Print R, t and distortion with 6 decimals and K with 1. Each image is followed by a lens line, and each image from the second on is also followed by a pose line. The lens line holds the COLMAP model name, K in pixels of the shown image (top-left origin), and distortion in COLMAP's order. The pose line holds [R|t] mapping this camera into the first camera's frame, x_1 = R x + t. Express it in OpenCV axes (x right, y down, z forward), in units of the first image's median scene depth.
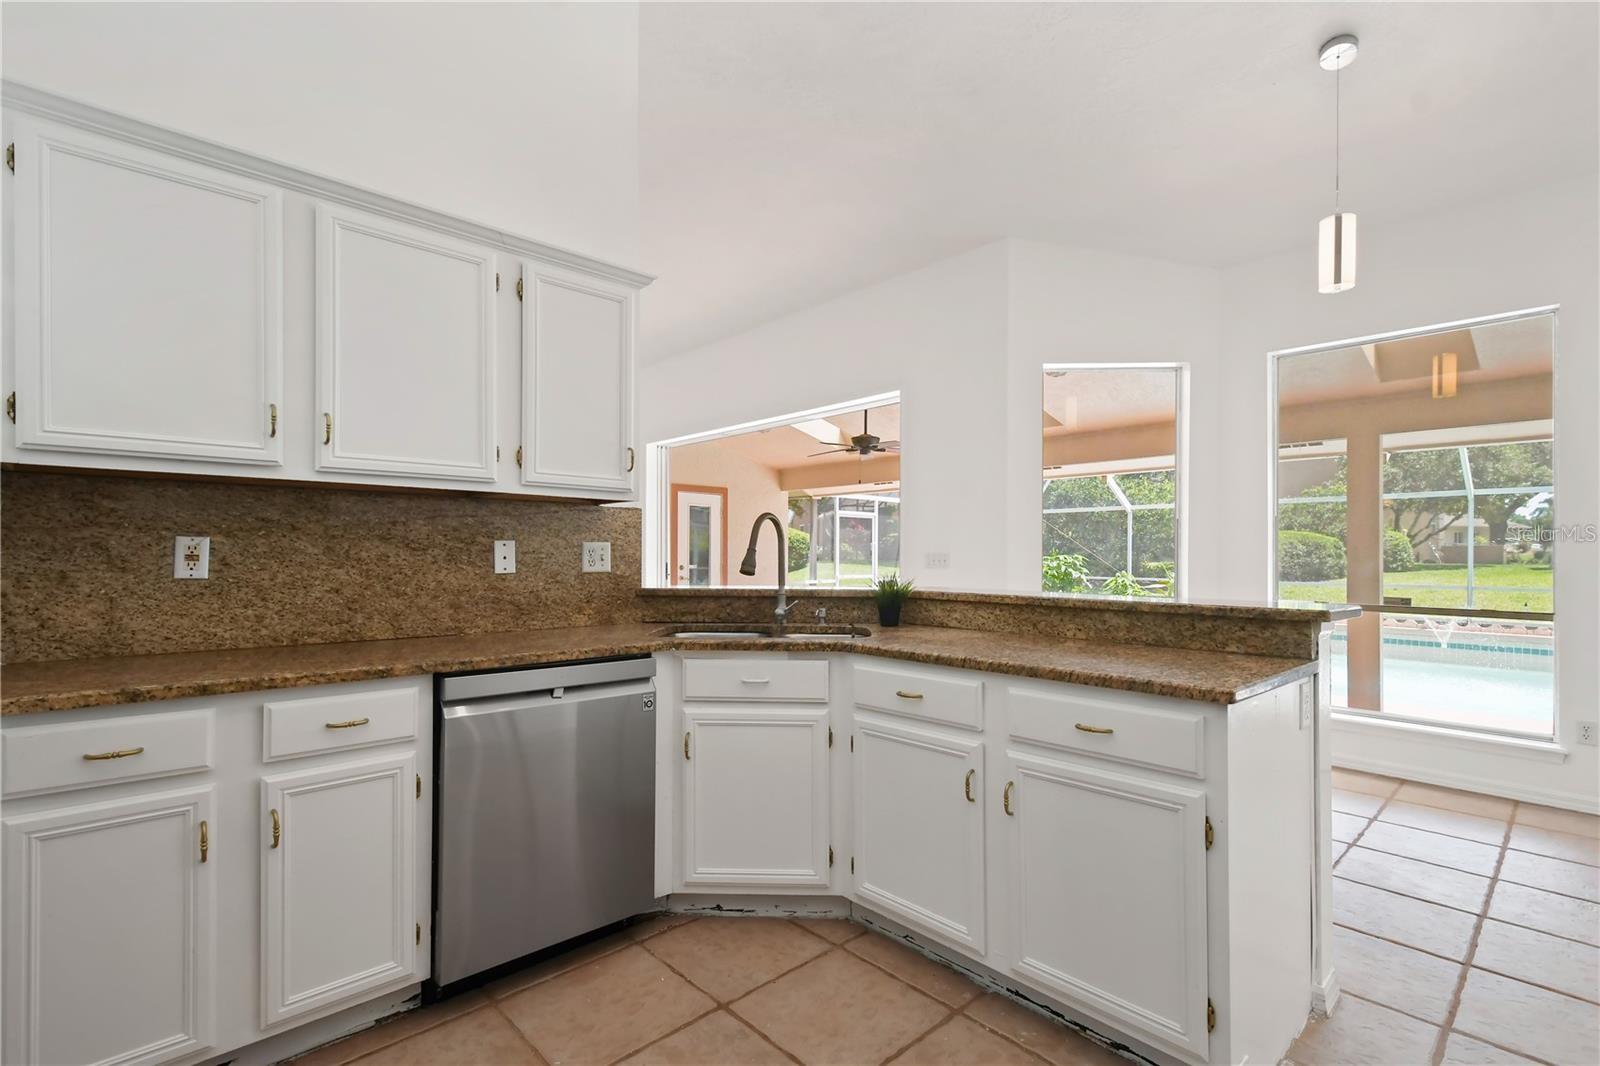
lens RADIAL K [[734.4, 0, 807.9], [0, 734.4, 553.2], [0, 0, 1]] dist [0.014355, -0.001025]
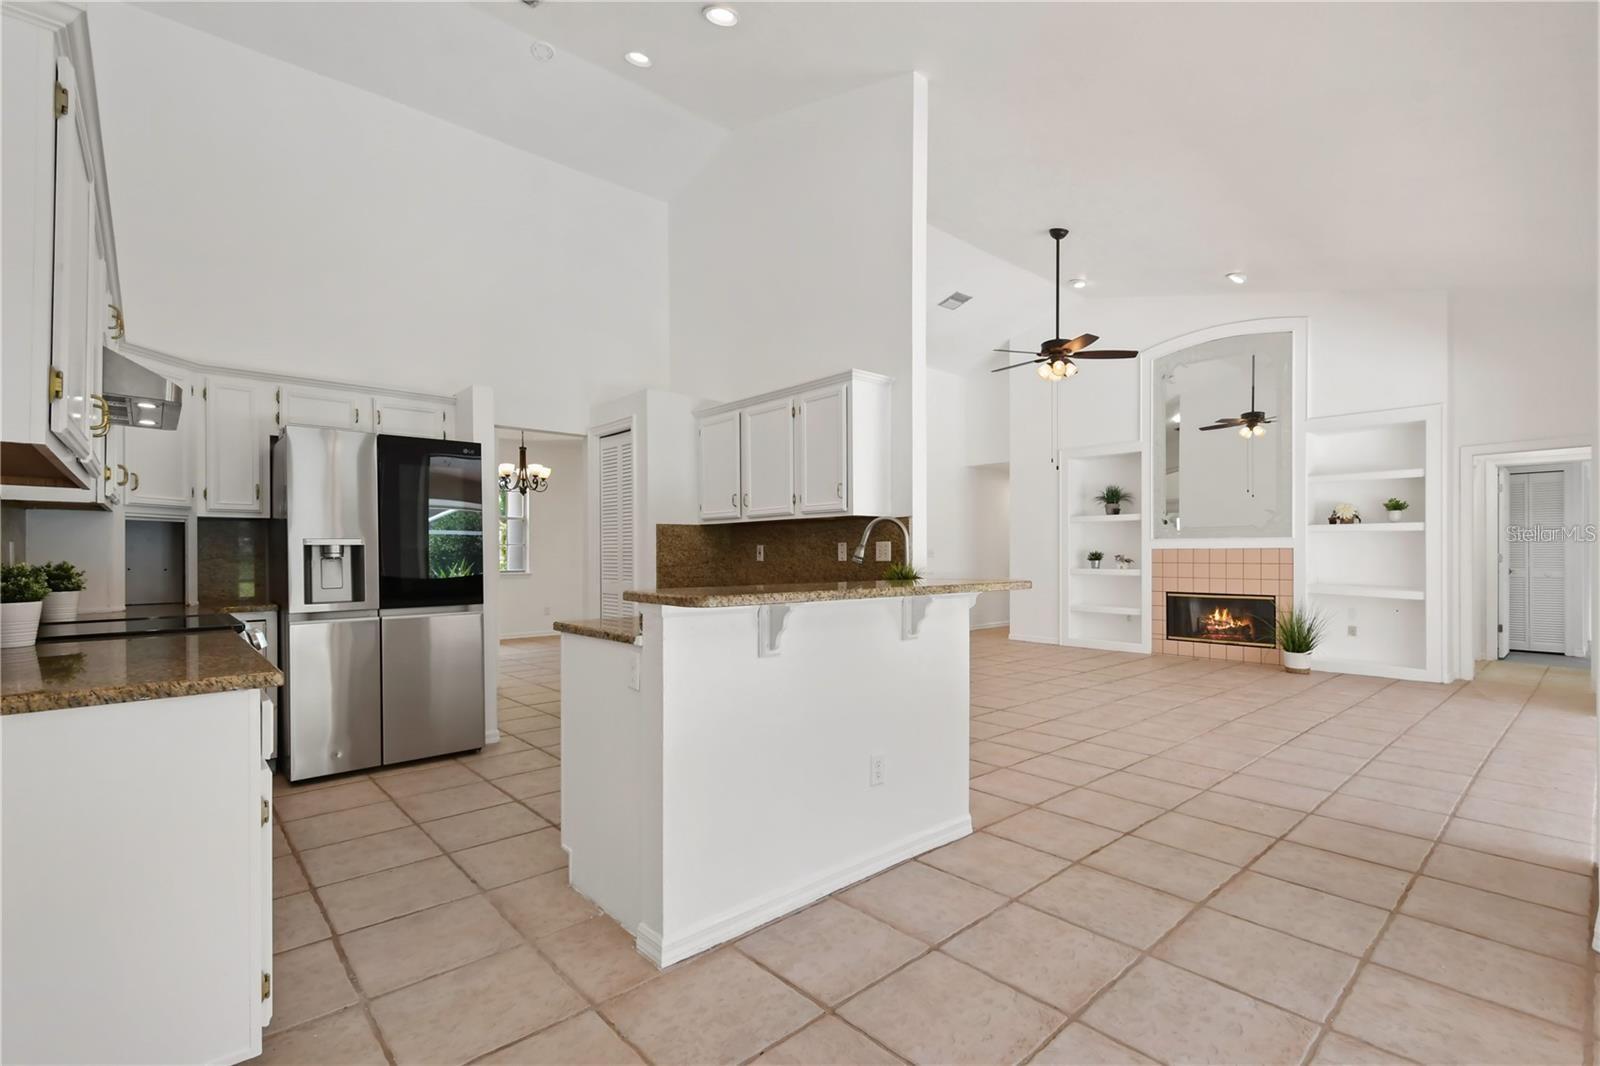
lens RADIAL K [[724.8, 0, 807.1], [0, 724.8, 555.4], [0, 0, 1]] dist [0.009850, -0.001662]
pose [[-0.020840, -0.004470, -0.999773, 1.205793], [0.006187, 0.999970, -0.004600, 0.019135], [0.999764, -0.006281, -0.020812, 0.858543]]
